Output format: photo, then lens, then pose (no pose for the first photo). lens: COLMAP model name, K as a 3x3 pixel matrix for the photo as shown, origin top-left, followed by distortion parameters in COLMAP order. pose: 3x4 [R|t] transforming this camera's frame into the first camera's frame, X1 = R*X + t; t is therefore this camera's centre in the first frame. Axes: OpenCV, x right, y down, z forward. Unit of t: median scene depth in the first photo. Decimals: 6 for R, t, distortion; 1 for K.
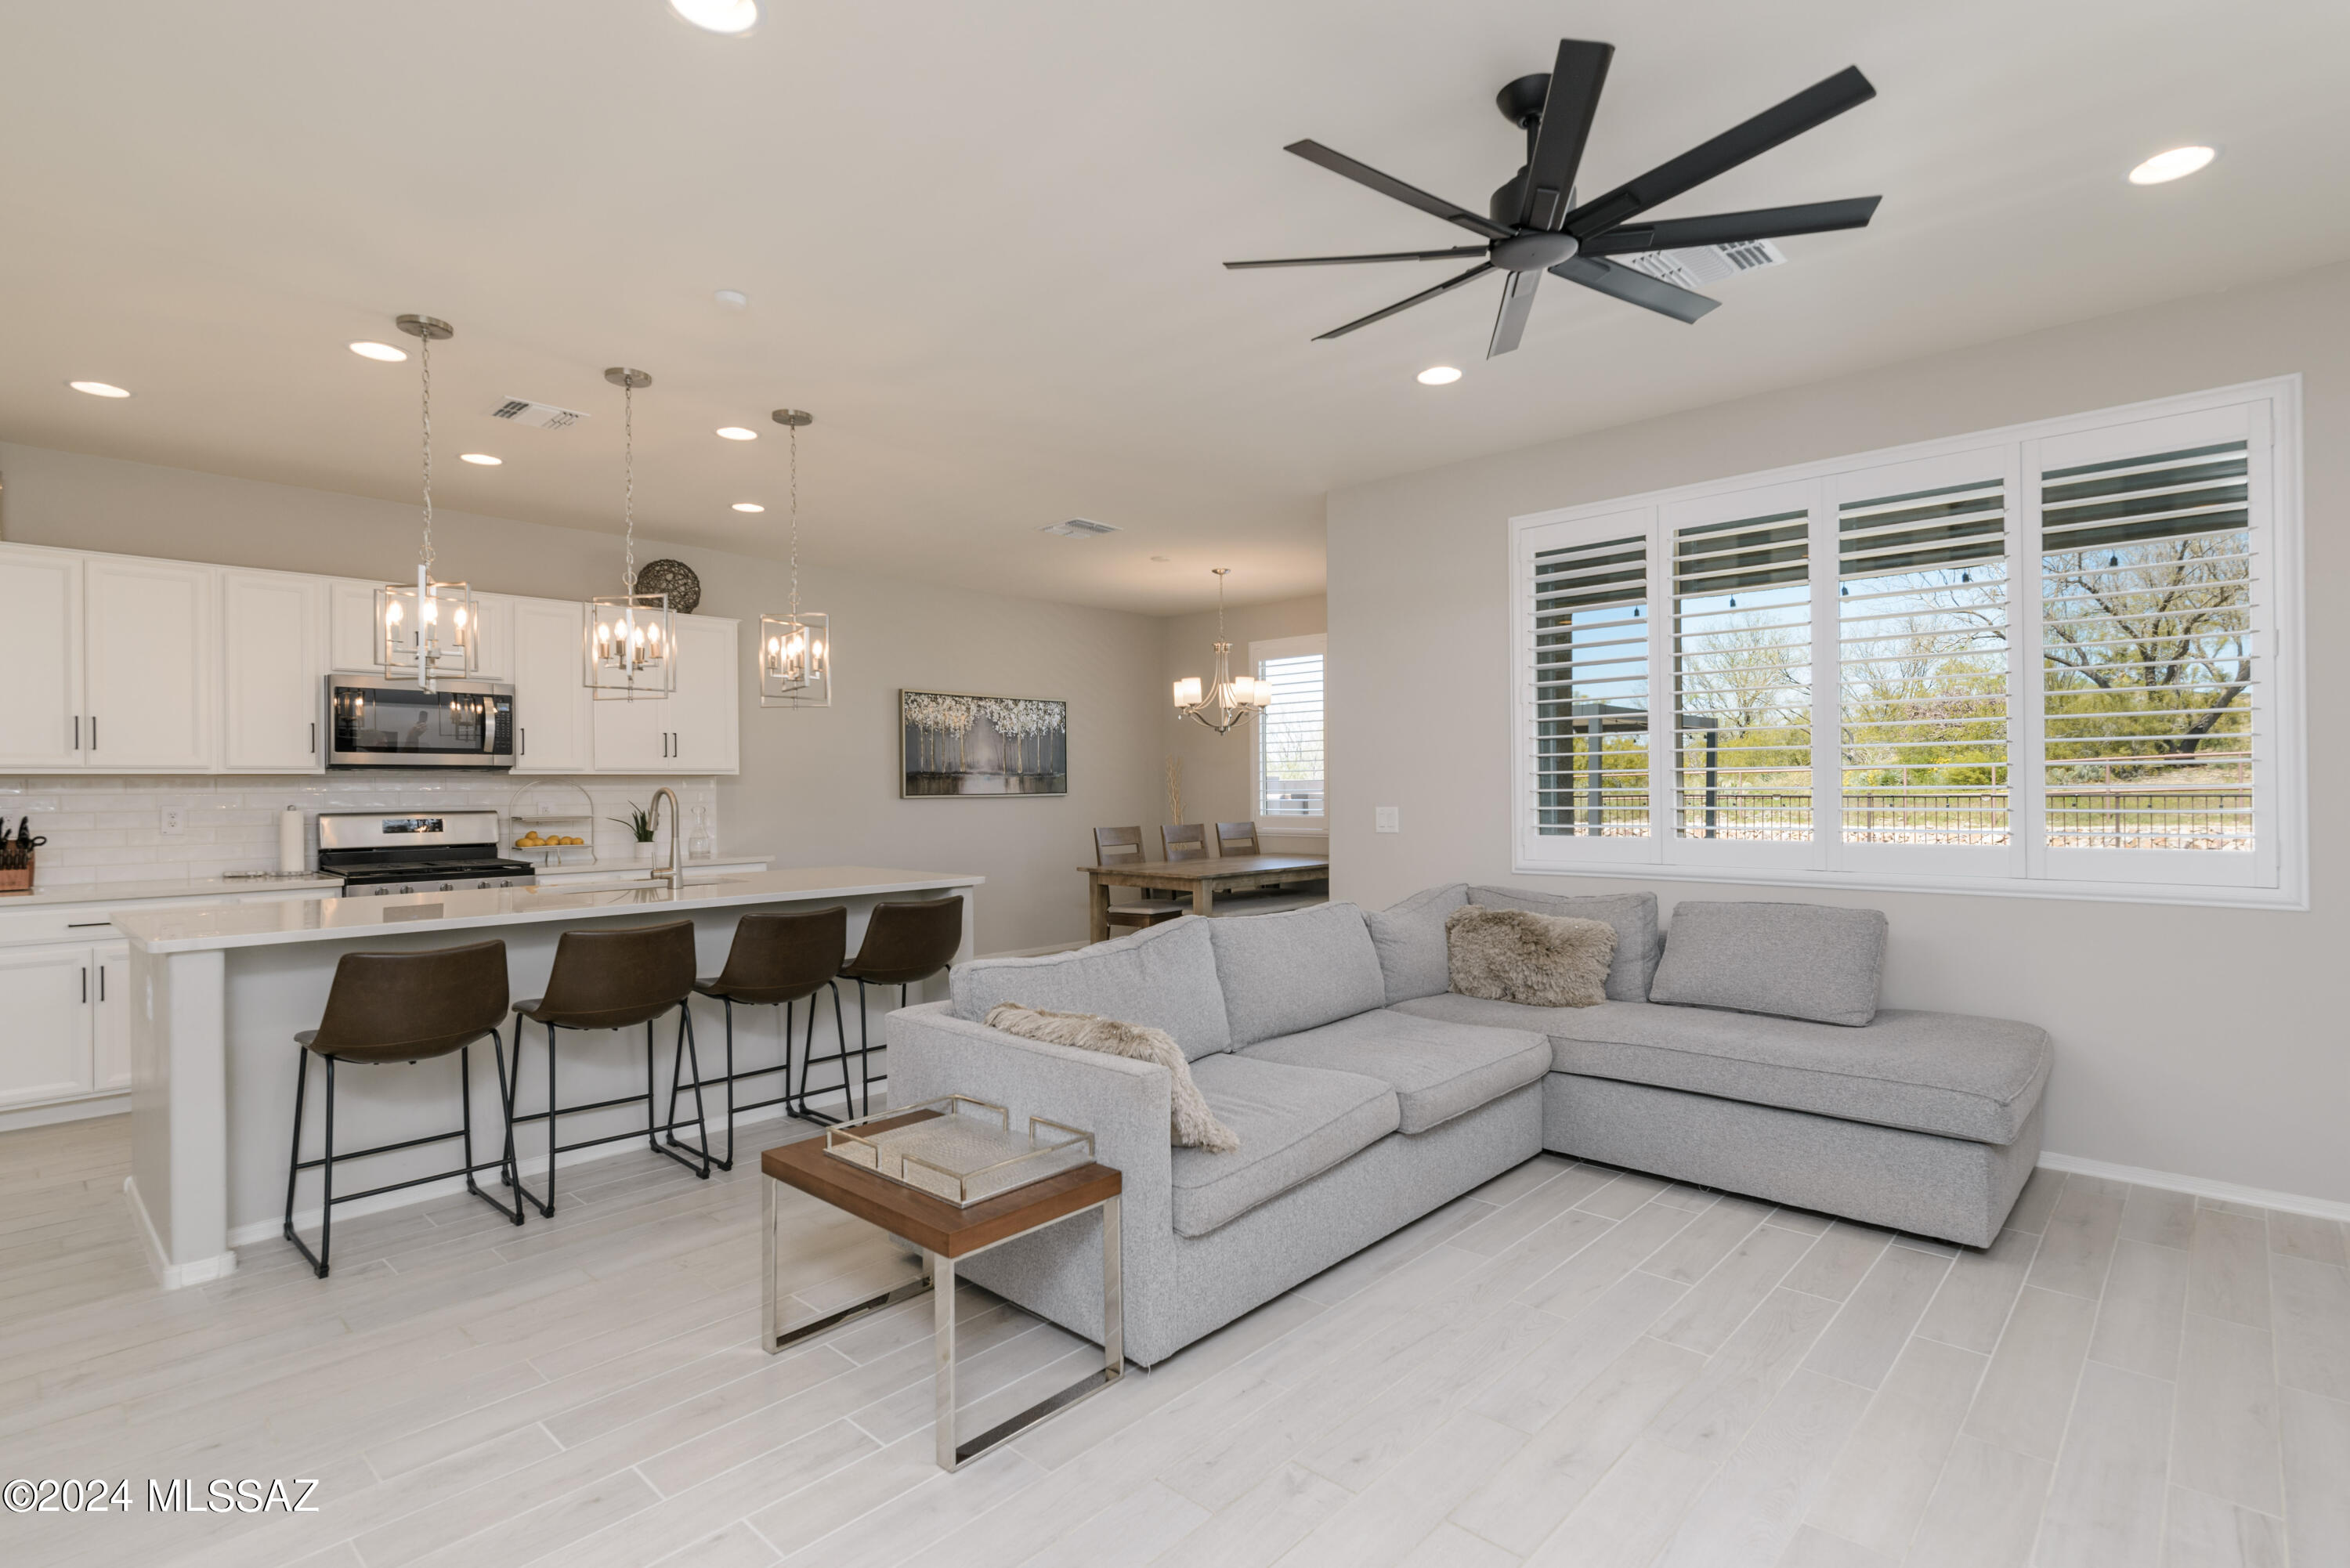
lens RADIAL K [[1134.4, 0, 1186.5], [0, 1134.4, 785.9], [0, 0, 1]] dist [-0.002690, 0.001698]
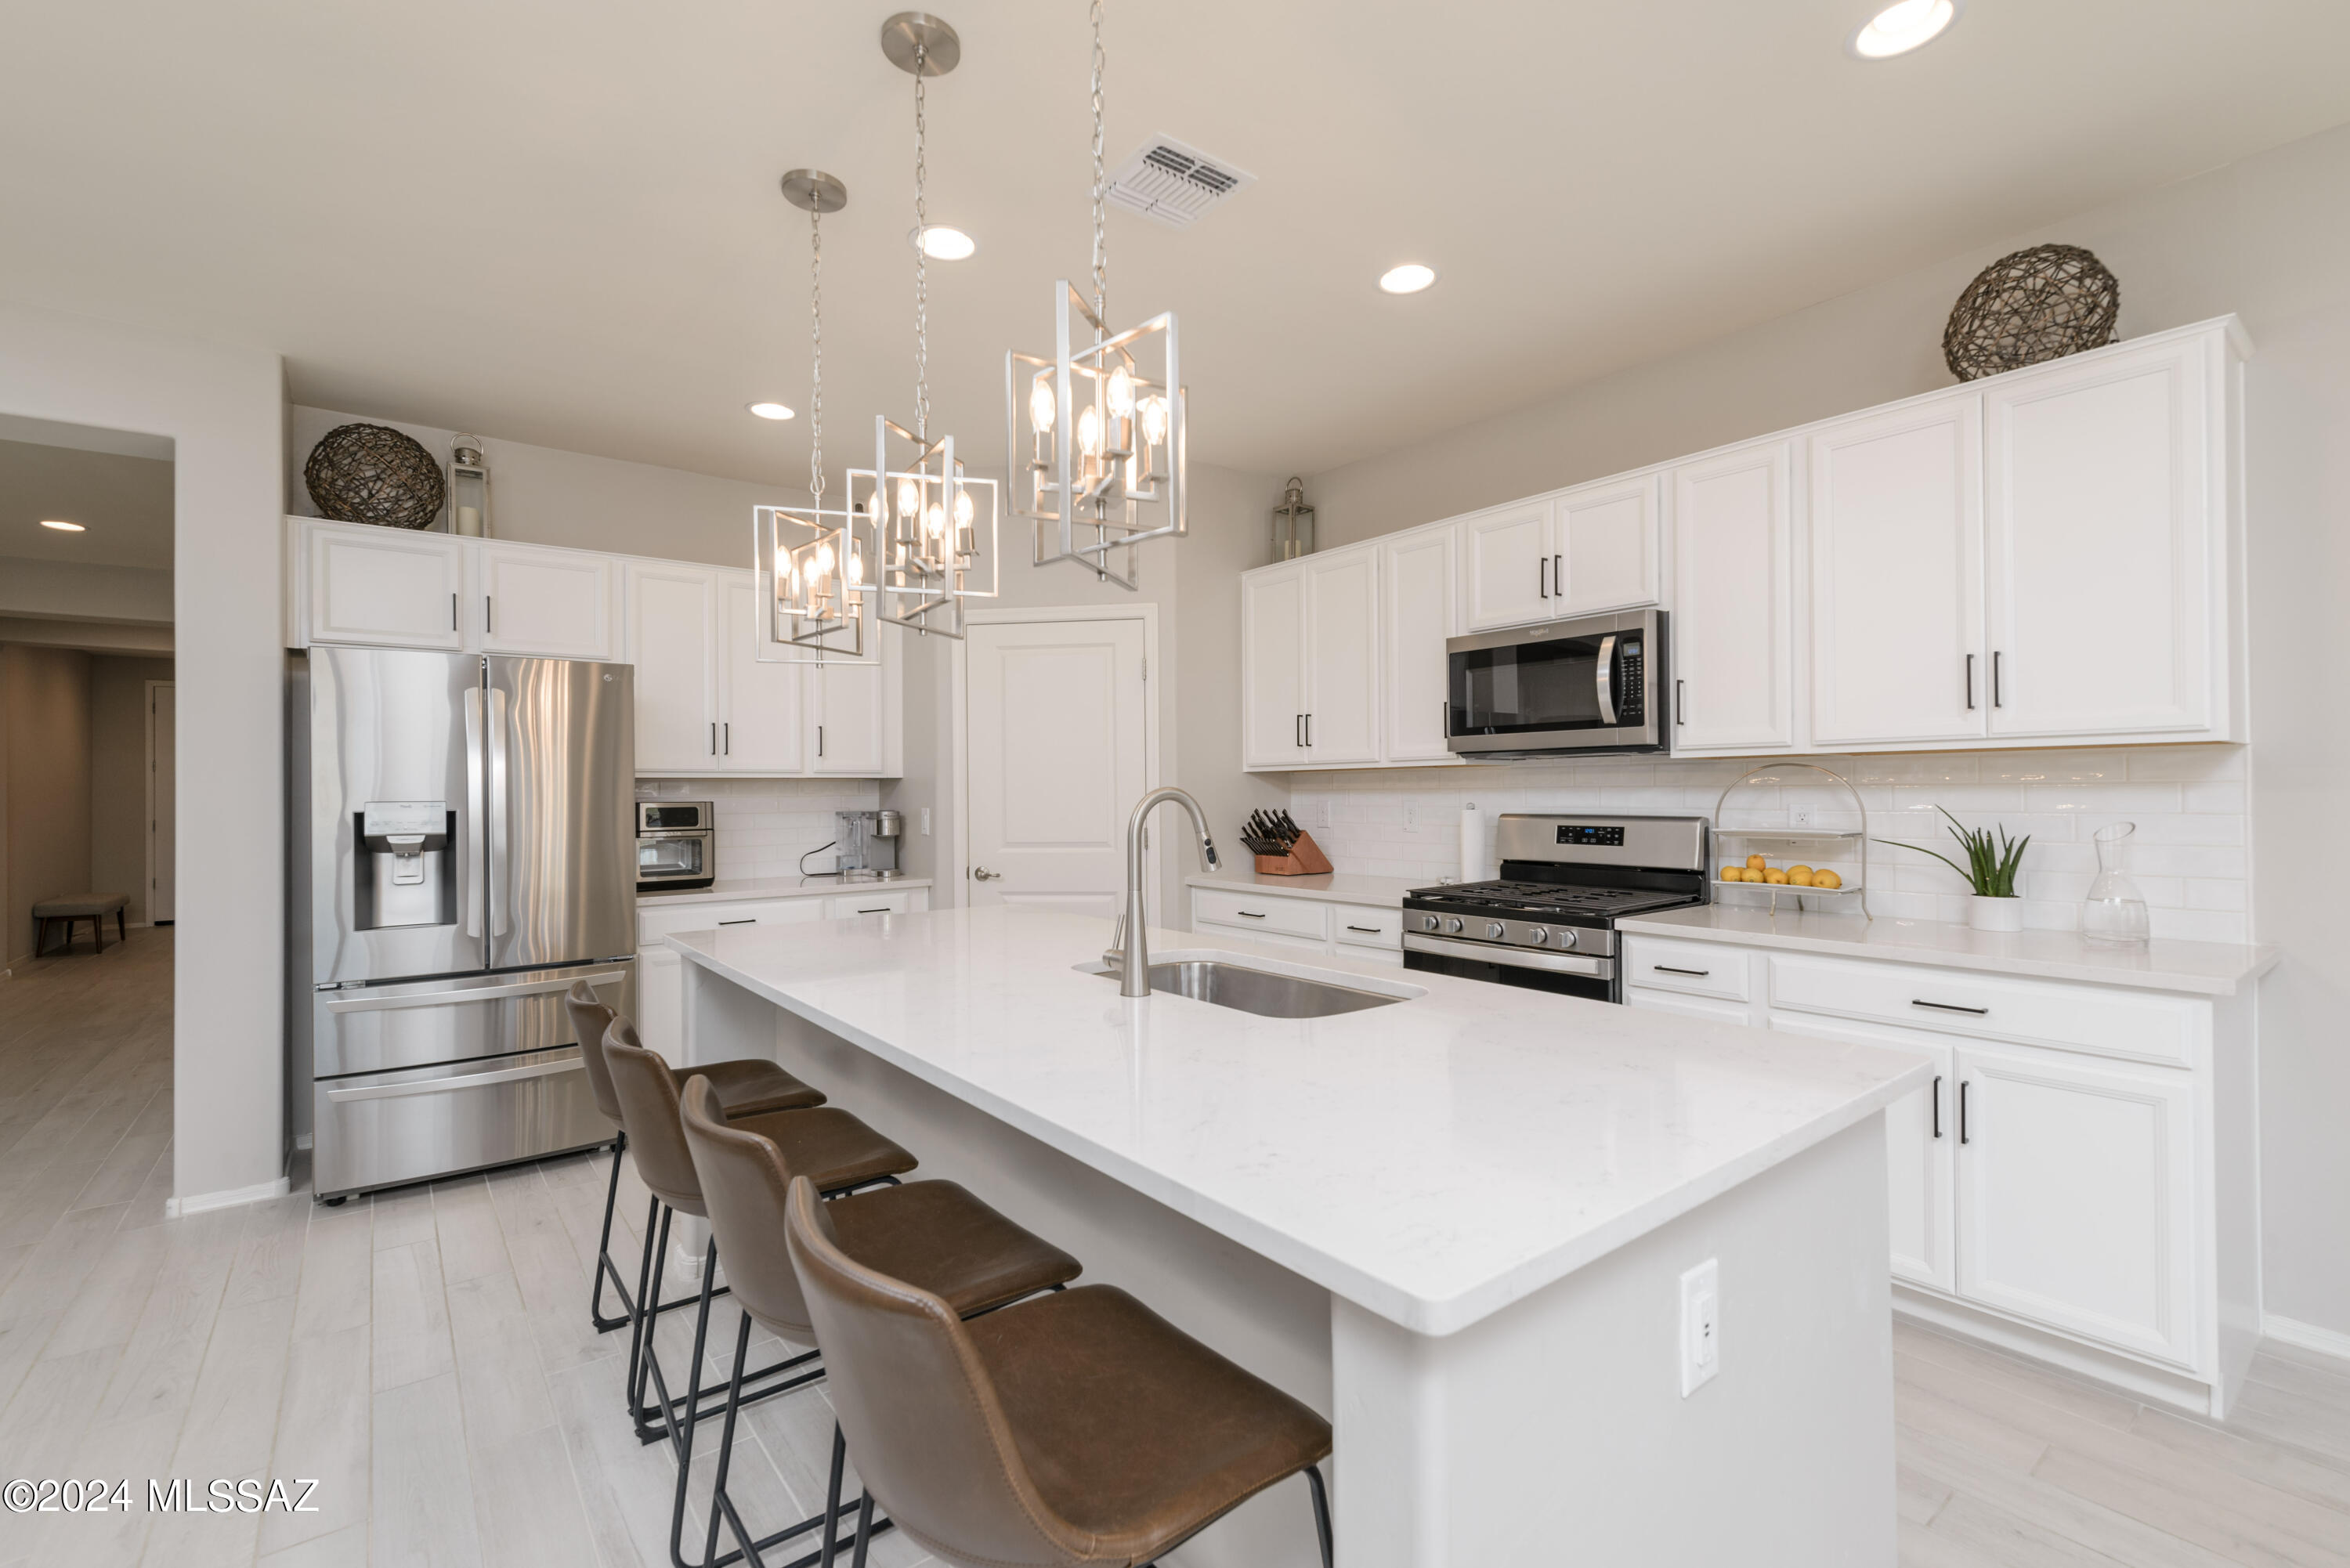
lens RADIAL K [[1035.6, 0, 1179.9], [0, 1035.6, 790.0], [0, 0, 1]] dist [0.003504, 0.001507]
pose [[-0.170795, 0.011167, -0.985243, -0.009857], [0.012157, 0.999884, 0.009226, -0.001865], [0.985232, -0.010402, -0.170911, 0.921612]]
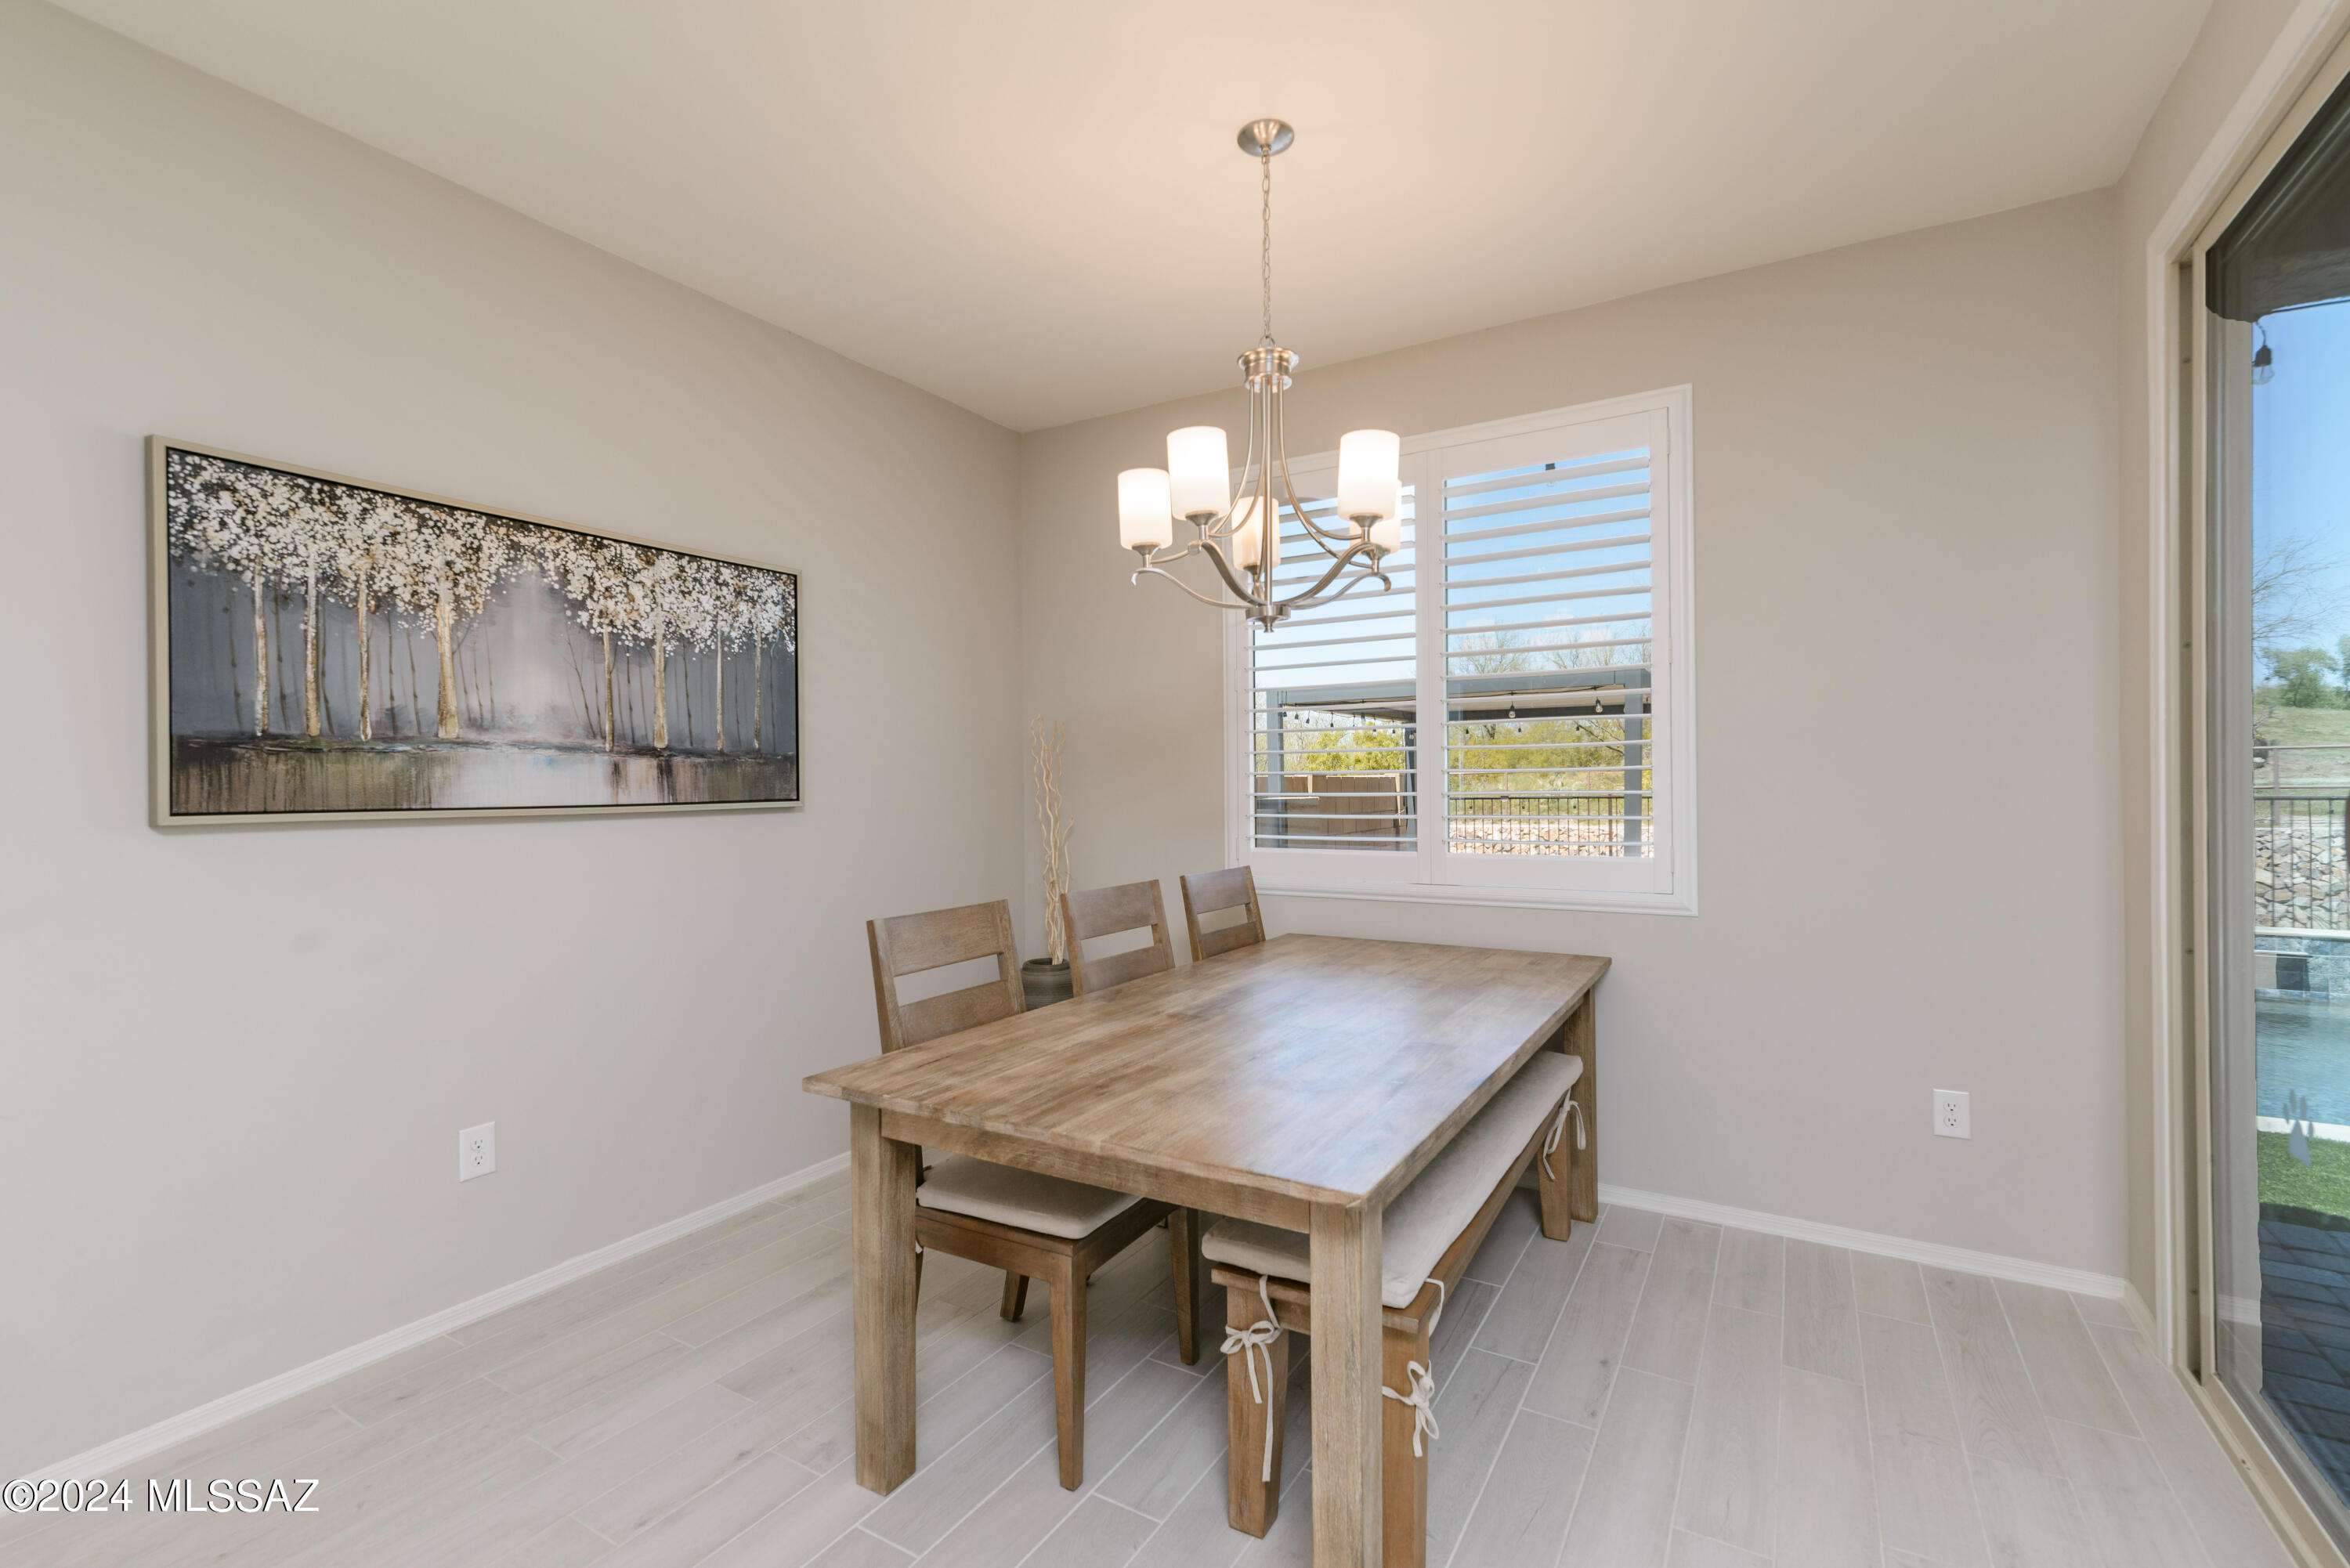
lens RADIAL K [[1035.6, 0, 1180.1], [0, 1035.6, 792.7], [0, 0, 1]] dist [0.003504, 0.001507]
pose [[0.978897, 0.000249, 0.204356, -0.081929], [-0.001411, 0.999984, 0.005540, 0.001724], [-0.204351, -0.005711, 0.978881, 1.033839]]
